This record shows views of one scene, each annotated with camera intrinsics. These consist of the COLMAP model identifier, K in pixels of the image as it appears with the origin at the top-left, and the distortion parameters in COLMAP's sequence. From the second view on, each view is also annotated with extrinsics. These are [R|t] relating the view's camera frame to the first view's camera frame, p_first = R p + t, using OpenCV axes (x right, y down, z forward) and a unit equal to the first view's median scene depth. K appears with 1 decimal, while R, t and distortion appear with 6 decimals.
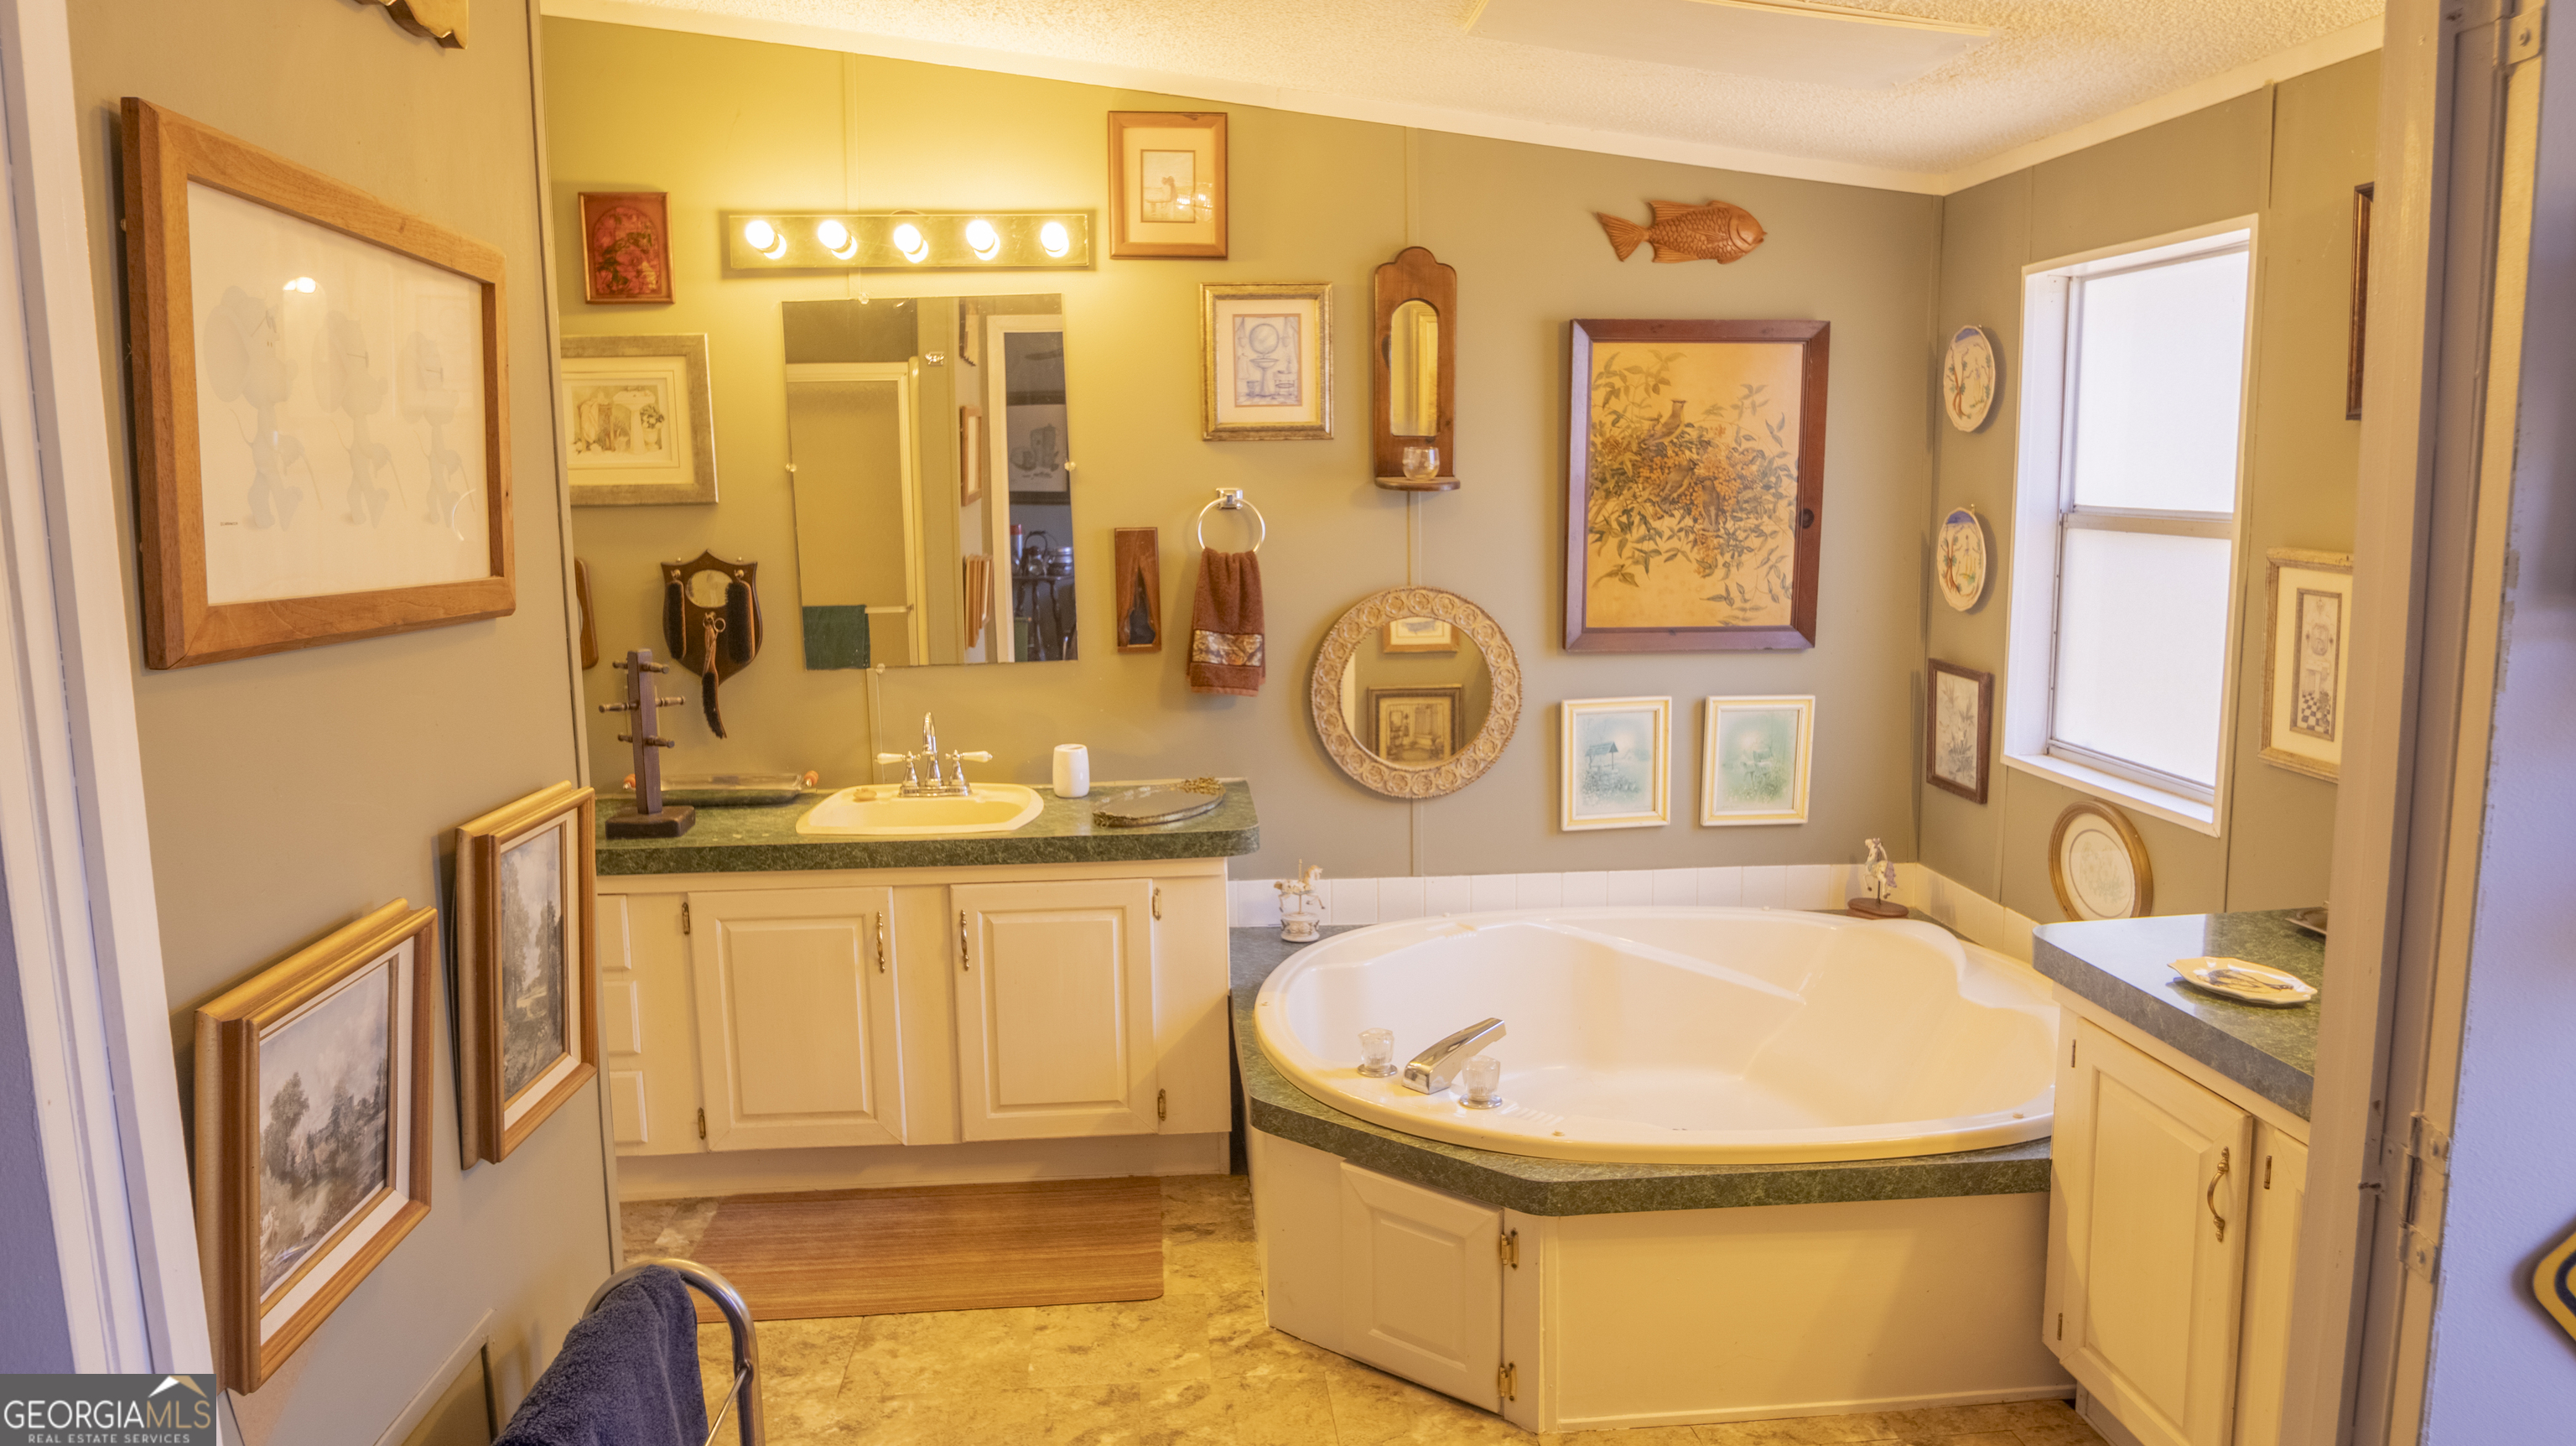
lens RADIAL K [[1704.8, 0, 1277.1], [0, 1704.8, 728.1], [0, 0, 1]] dist [-0.035150, 0.001597]
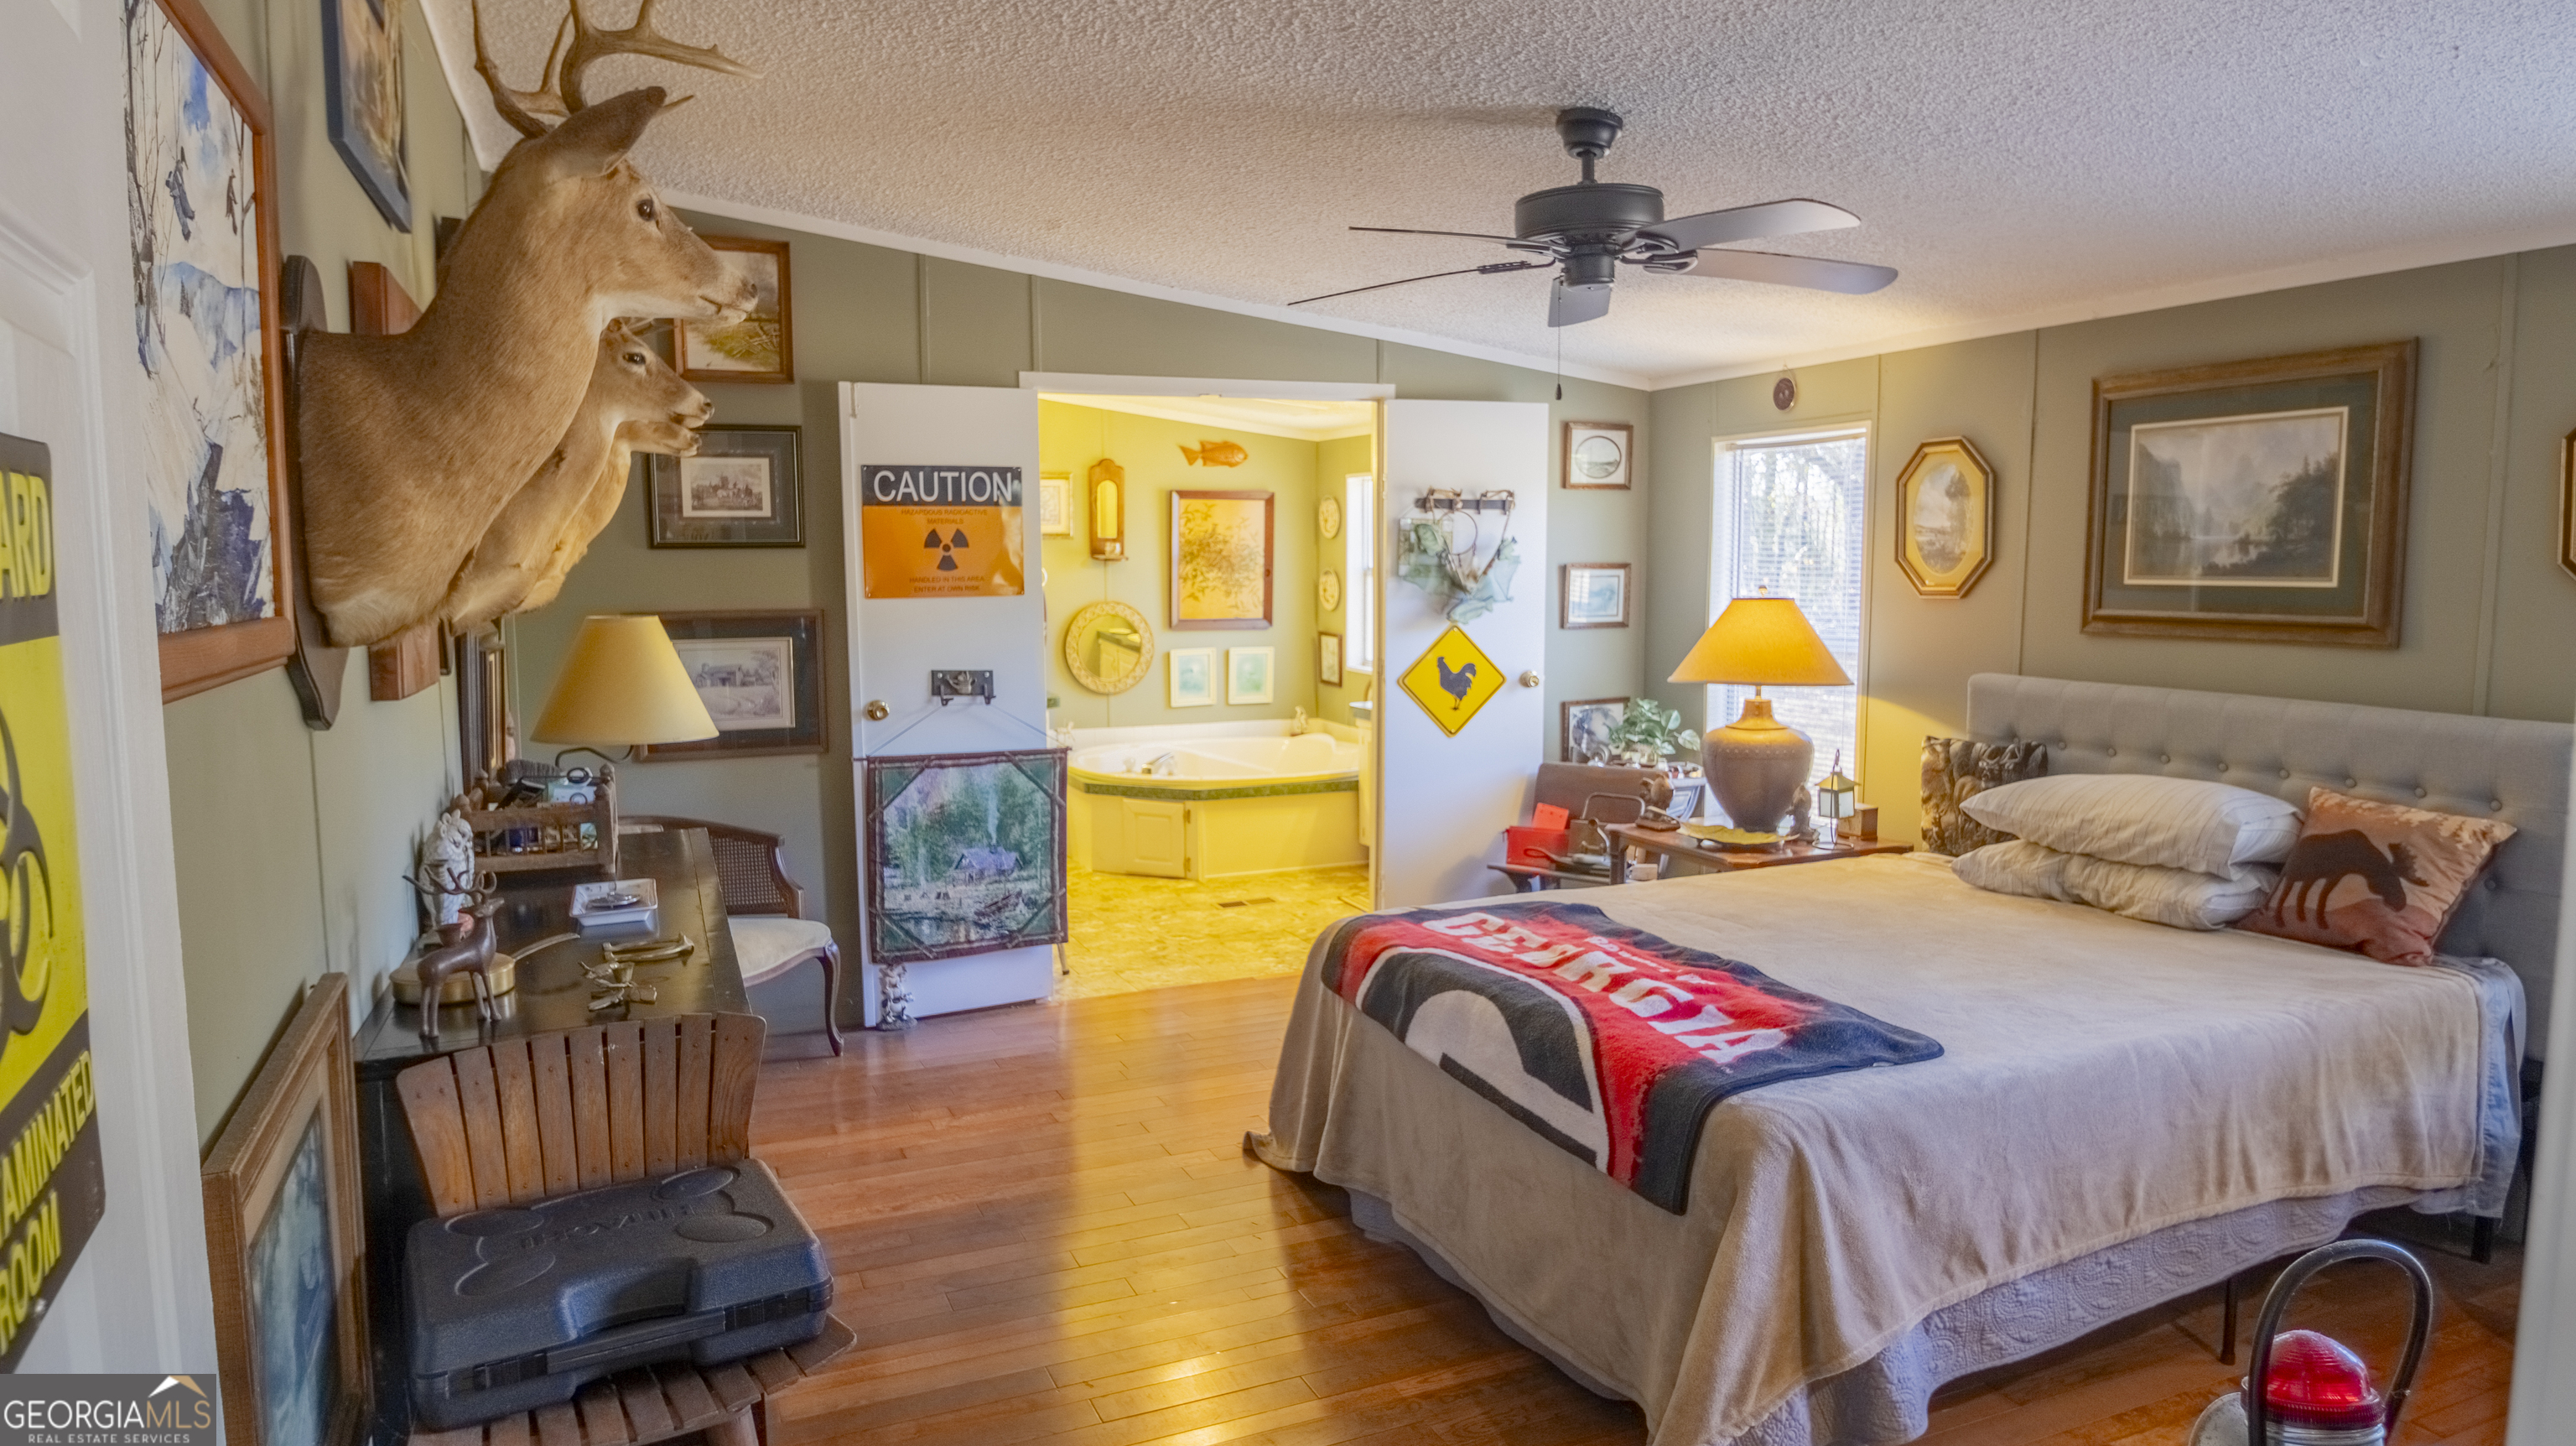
lens RADIAL K [[1561.7, 0, 1282.4], [0, 1561.7, 729.3], [0, 0, 1]] dist [-0.025859, -0.001874]
pose [[0.946705, -0.029967, 0.320706, -0.387206], [0.037931, 0.999107, -0.018612, 0.141093], [-0.319862, 0.029785, 0.946996, -1.102383]]
